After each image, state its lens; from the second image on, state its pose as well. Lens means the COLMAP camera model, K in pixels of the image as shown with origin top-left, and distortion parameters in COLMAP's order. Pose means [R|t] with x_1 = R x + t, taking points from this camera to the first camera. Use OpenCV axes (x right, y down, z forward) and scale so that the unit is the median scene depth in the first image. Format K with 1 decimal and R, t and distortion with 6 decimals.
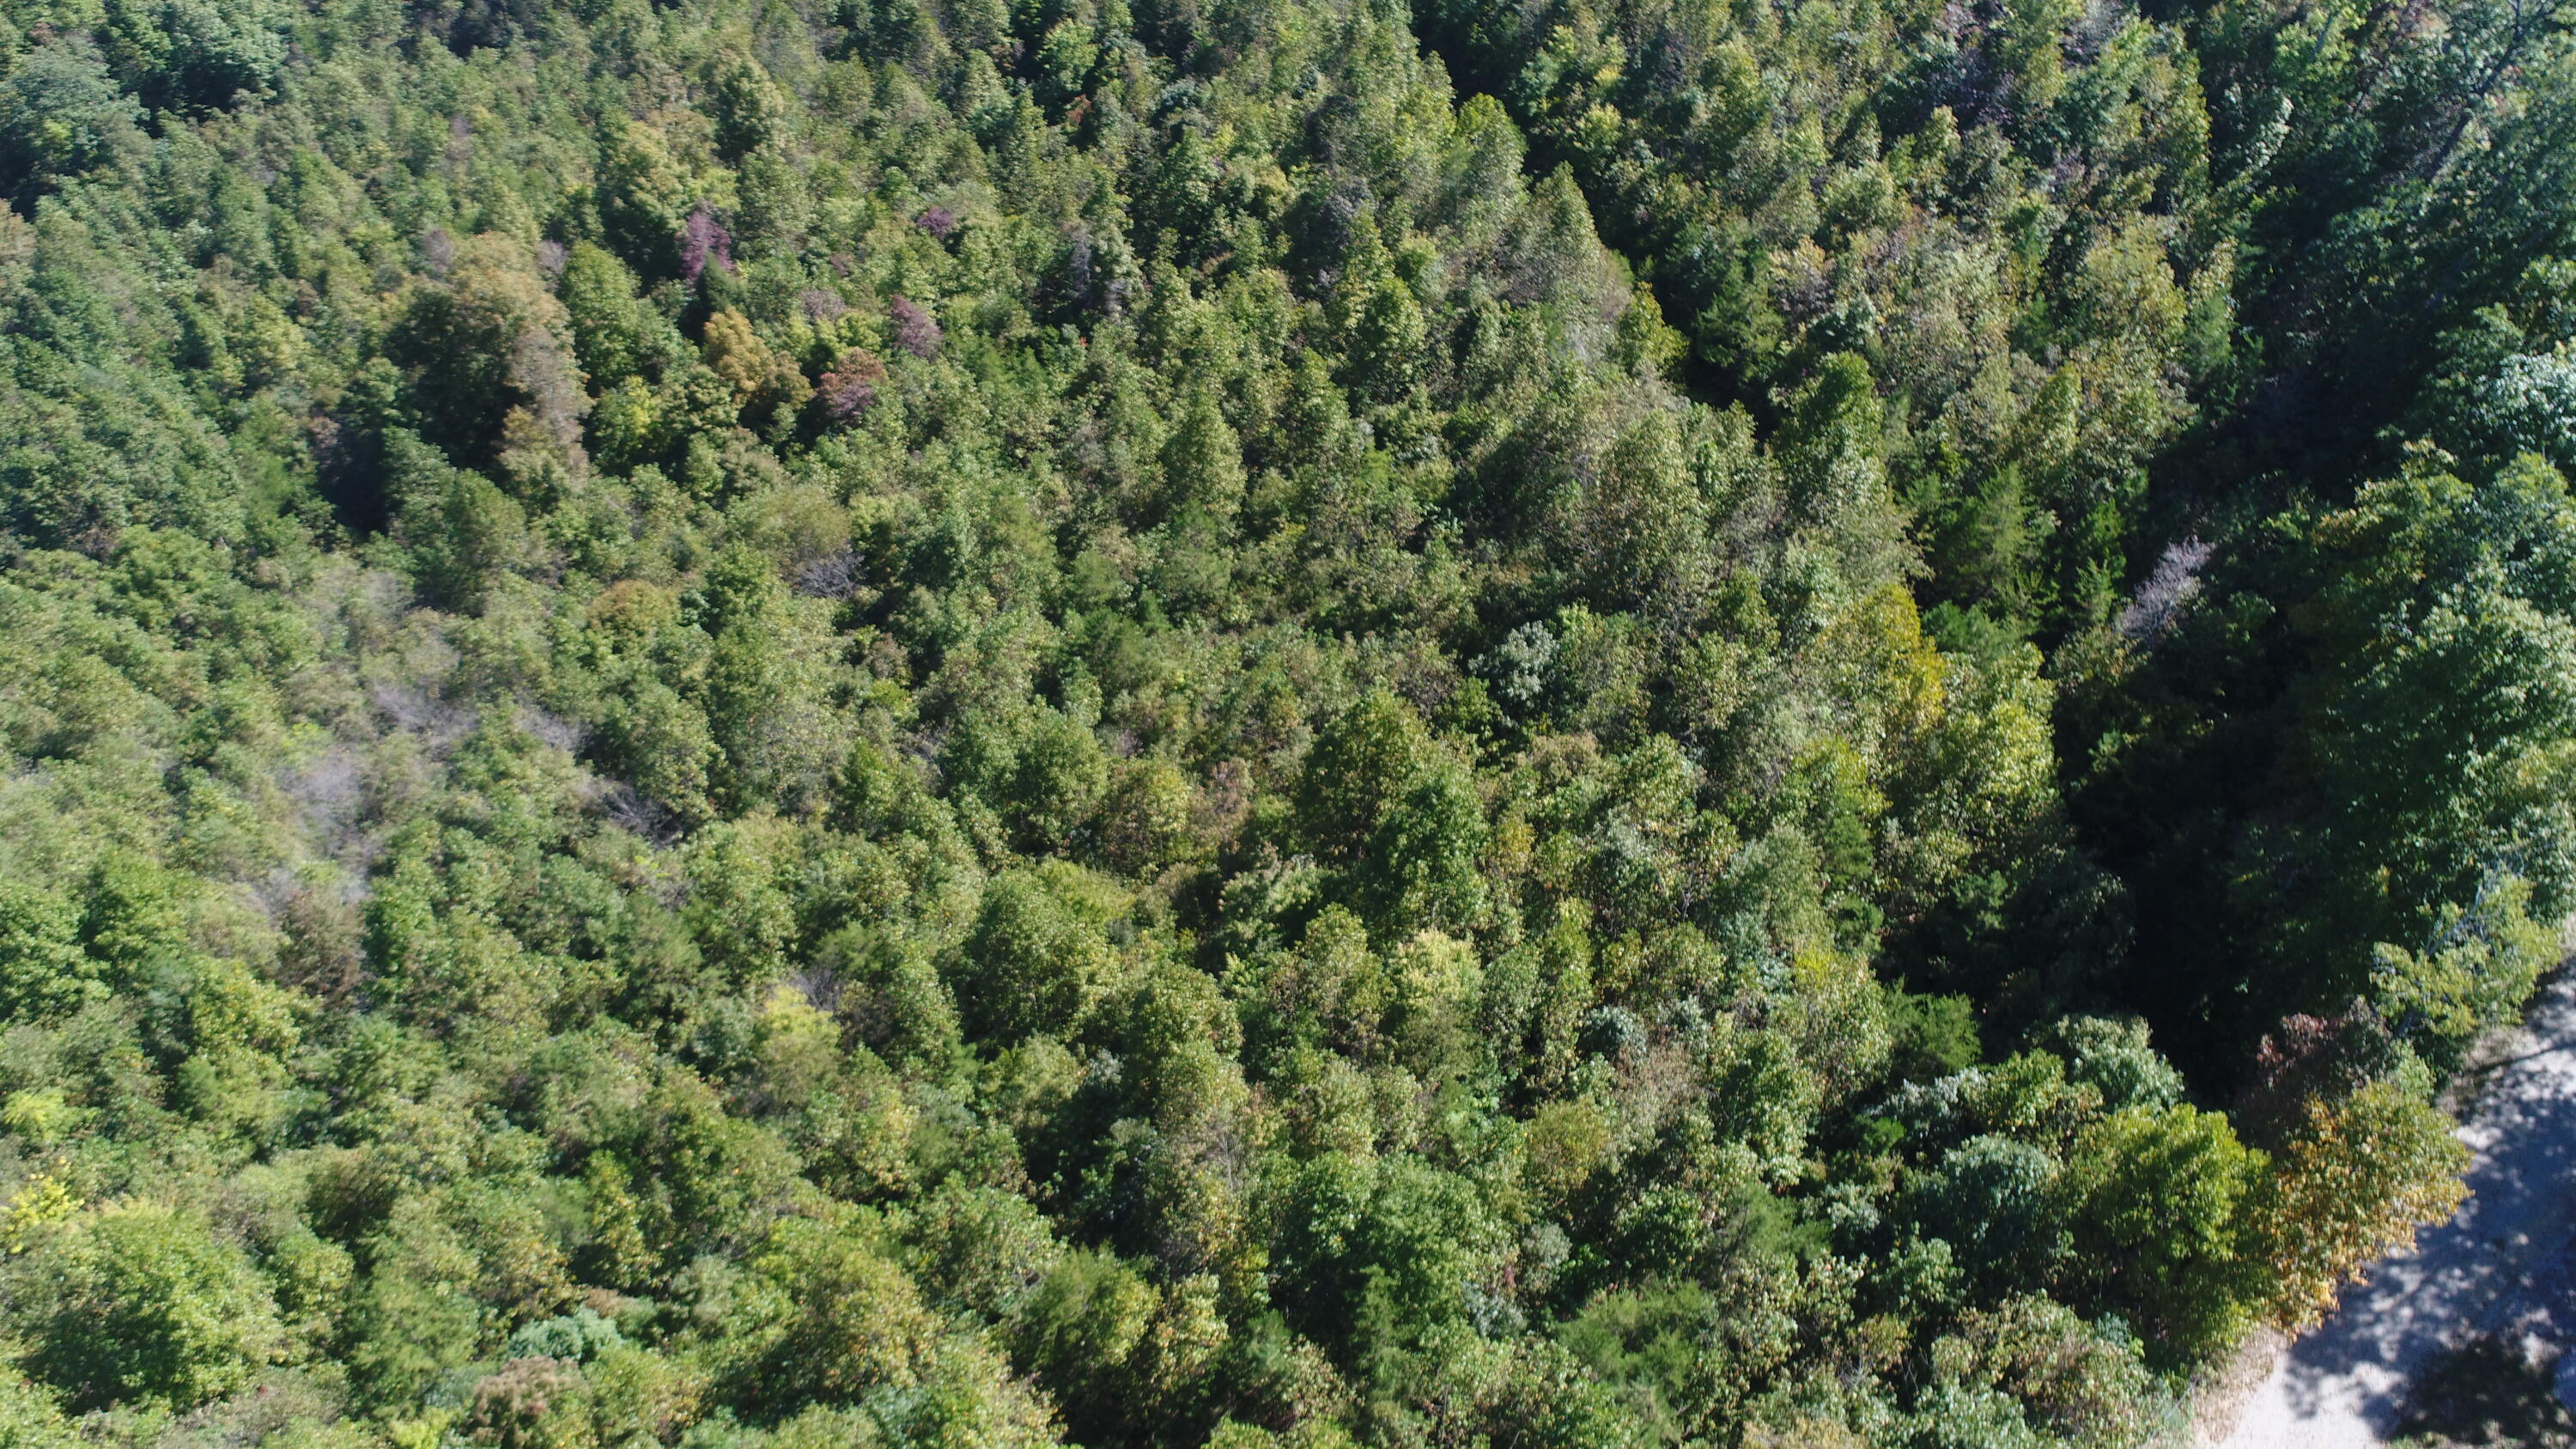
lens RADIAL K [[1733.9, 0, 1288.9], [0, 1733.9, 728.8], [0, 0, 1]] dist [-0.001968, 0.002495]
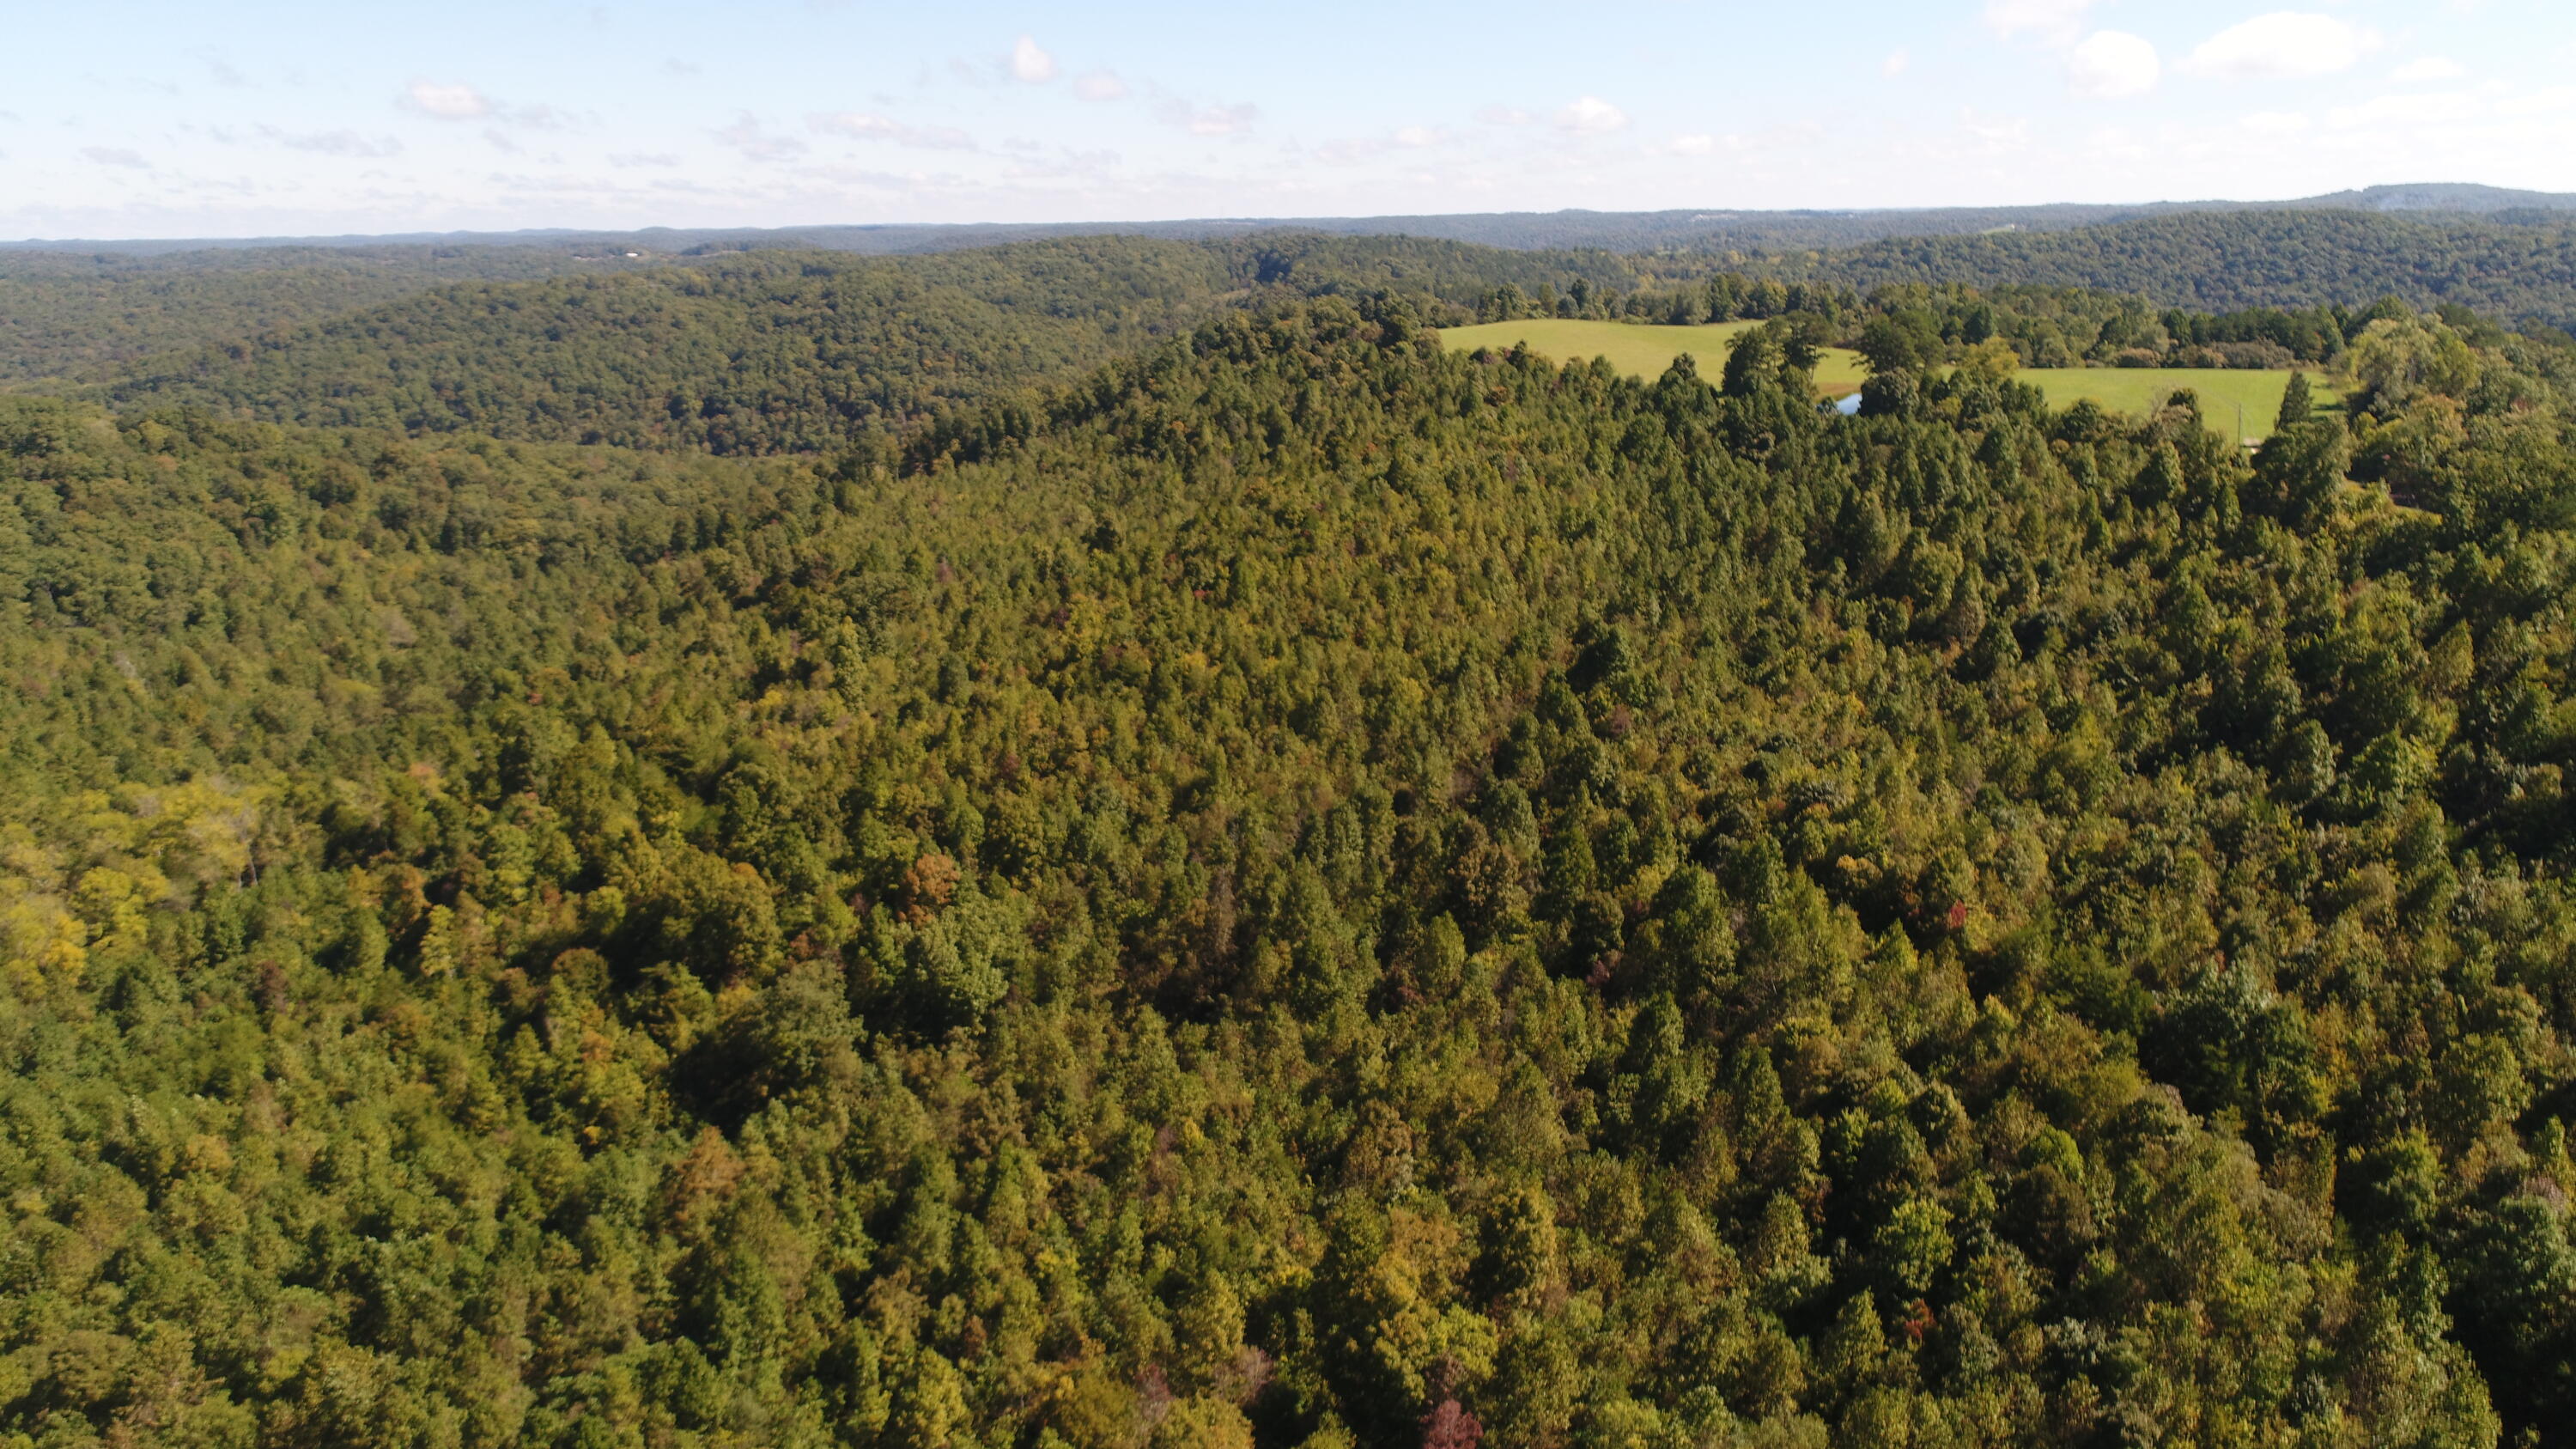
lens RADIAL K [[1733.9, 0, 1288.9], [0, 1733.9, 728.8], [0, 0, 1]] dist [-0.001968, 0.002495]
pose [[0.950866, 0.097609, -0.293814, -0.190685], [-0.211528, 0.897788, -0.386307, -0.230085], [0.226075, 0.429476, 0.874323, 0.129748]]
